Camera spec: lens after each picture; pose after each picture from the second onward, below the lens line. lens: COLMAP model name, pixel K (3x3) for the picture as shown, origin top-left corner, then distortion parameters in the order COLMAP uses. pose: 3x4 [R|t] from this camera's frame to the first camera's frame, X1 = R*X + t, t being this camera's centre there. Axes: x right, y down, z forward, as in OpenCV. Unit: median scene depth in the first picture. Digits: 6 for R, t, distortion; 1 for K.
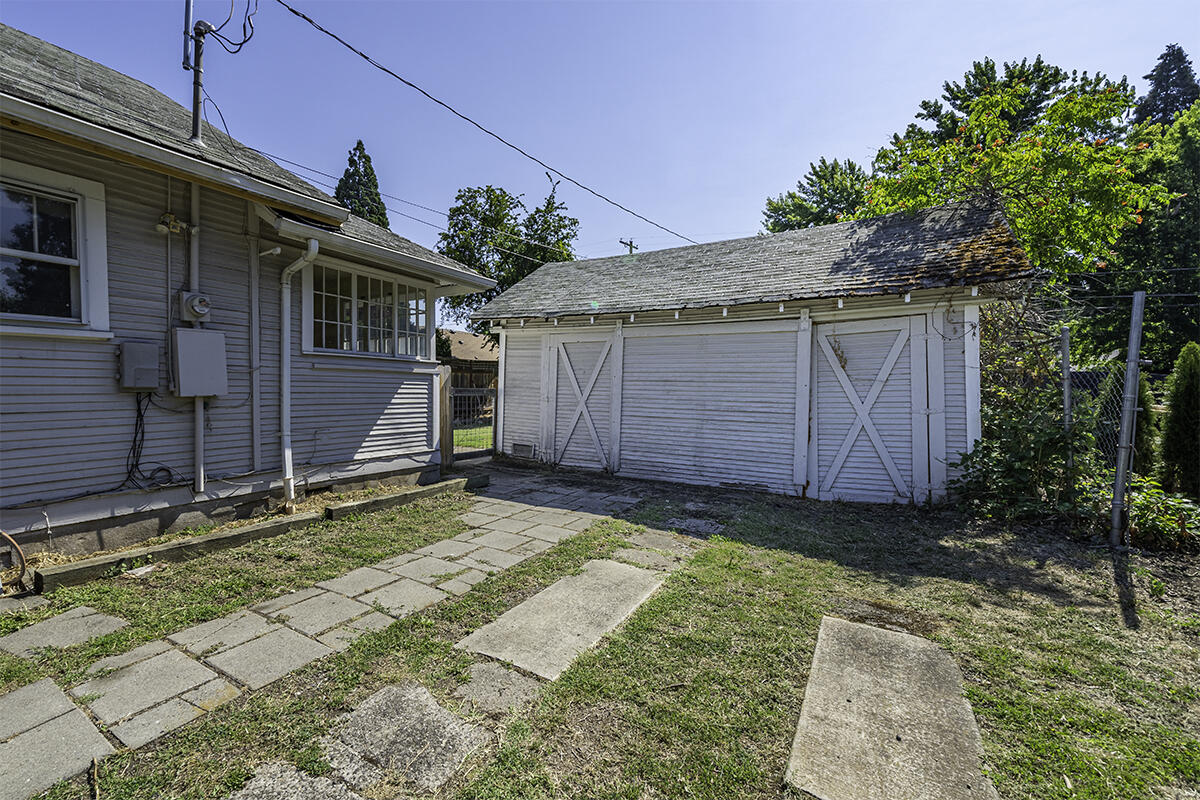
lens RADIAL K [[432.4, 0, 554.3], [0, 432.4, 399.0], [0, 0, 1]] dist [-0.001525, -0.000292]
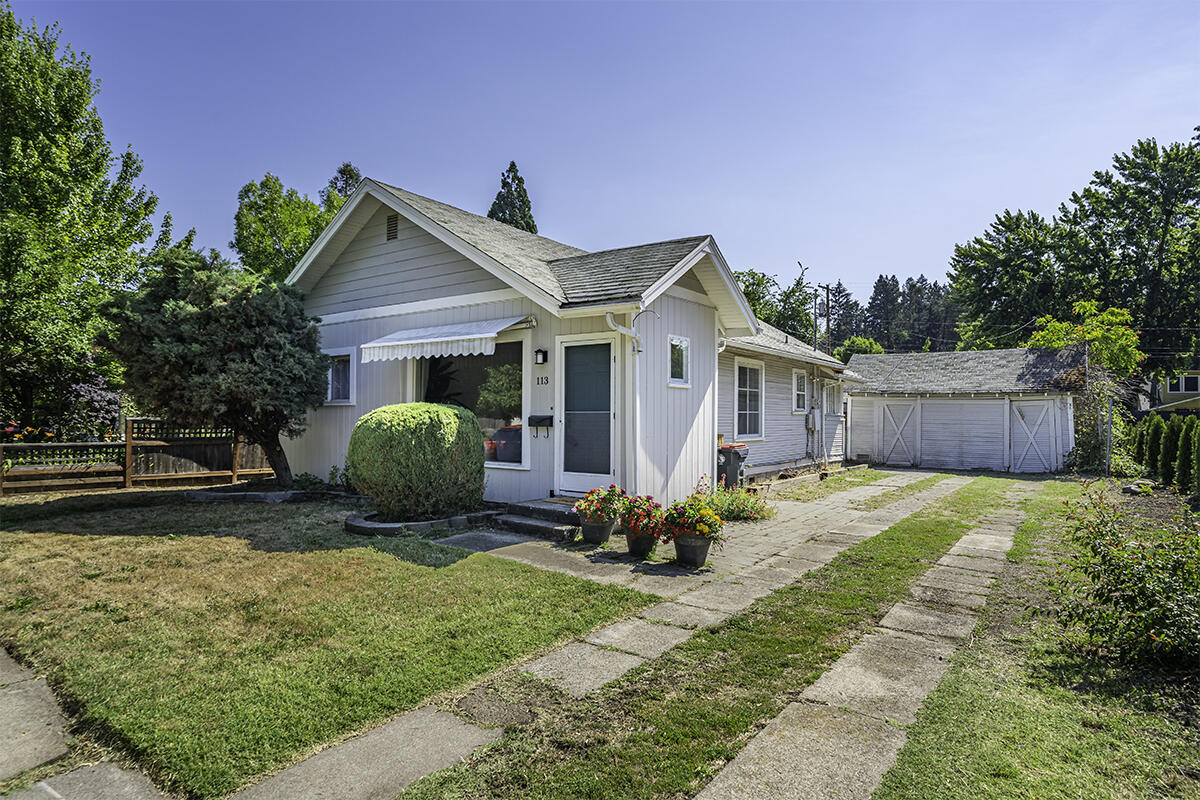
lens RADIAL K [[619.6, 0, 599.0], [0, 619.6, 405.9], [0, 0, 1]] dist [-0.012219, 0.000645]
pose [[0.999387, 0.000981, -0.034997, -0.412502], [-0.002540, 0.999006, -0.044507, 0.003954], [0.034918, 0.044569, 0.998396, -0.658879]]
